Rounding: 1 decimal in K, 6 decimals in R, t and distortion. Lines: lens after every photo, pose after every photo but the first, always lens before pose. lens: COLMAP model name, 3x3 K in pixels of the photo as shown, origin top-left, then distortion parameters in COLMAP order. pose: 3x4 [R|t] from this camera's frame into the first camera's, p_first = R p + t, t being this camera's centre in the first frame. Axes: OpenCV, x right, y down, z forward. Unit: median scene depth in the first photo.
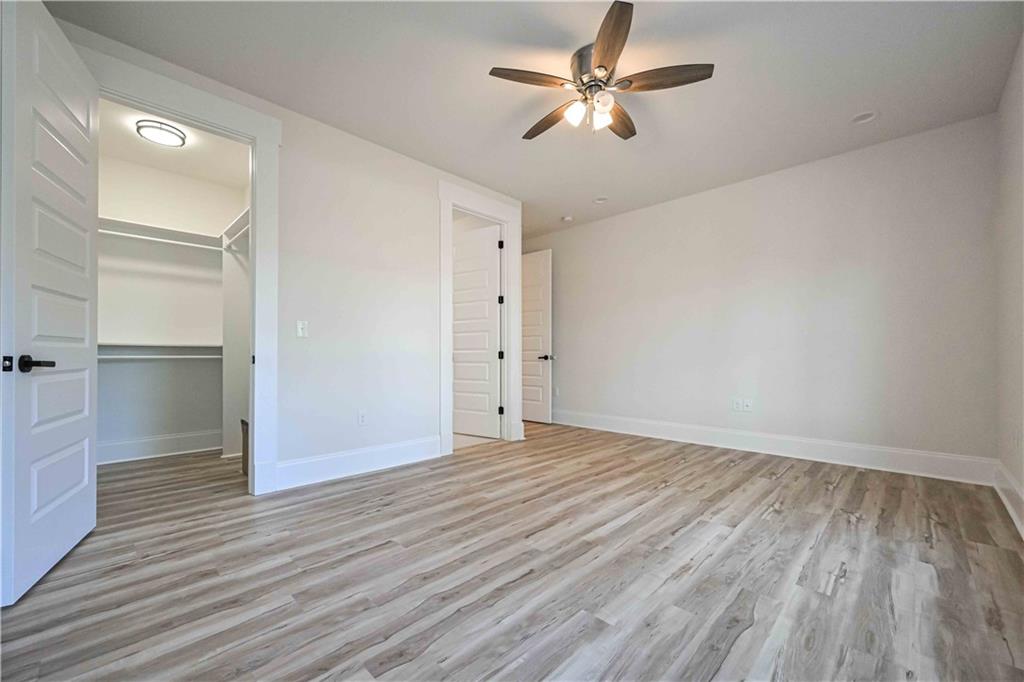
lens RADIAL K [[415.1, 0, 510.8], [0, 415.1, 346.4], [0, 0, 1]] dist [-0.000304, 0.000164]
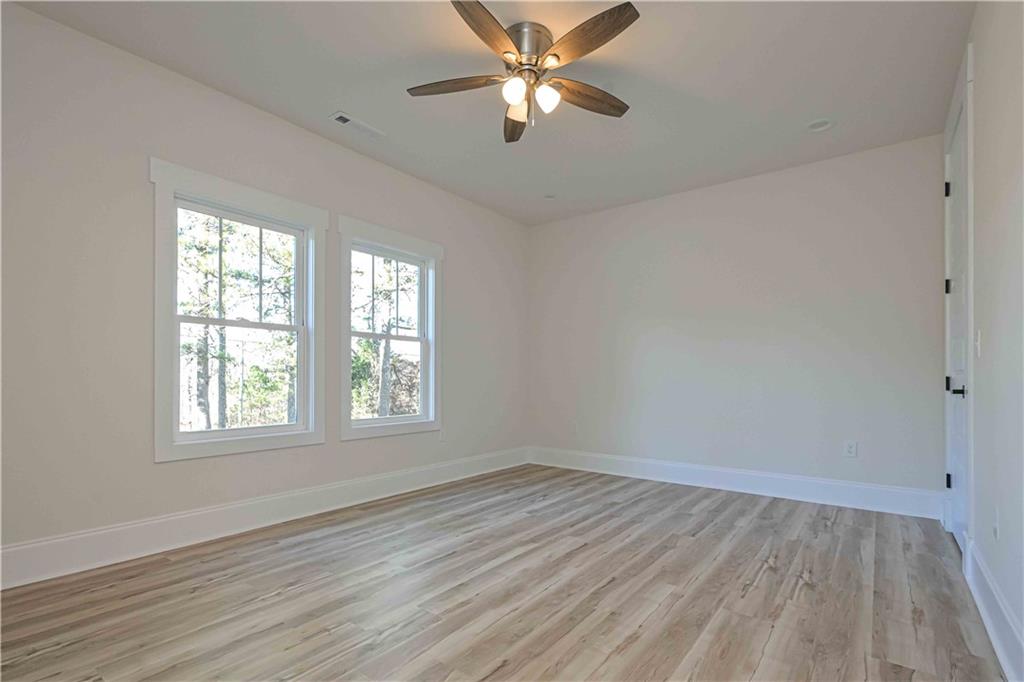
lens RADIAL K [[480.5, 0, 519.6], [0, 480.5, 379.9], [0, 0, 1]] dist [-0.004509, 0.000154]
pose [[-0.991808, -0.003416, -0.127694, 0.381338], [-0.001071, 0.999830, -0.018425, 0.032522], [0.127736, -0.018137, -0.991642, 2.243031]]
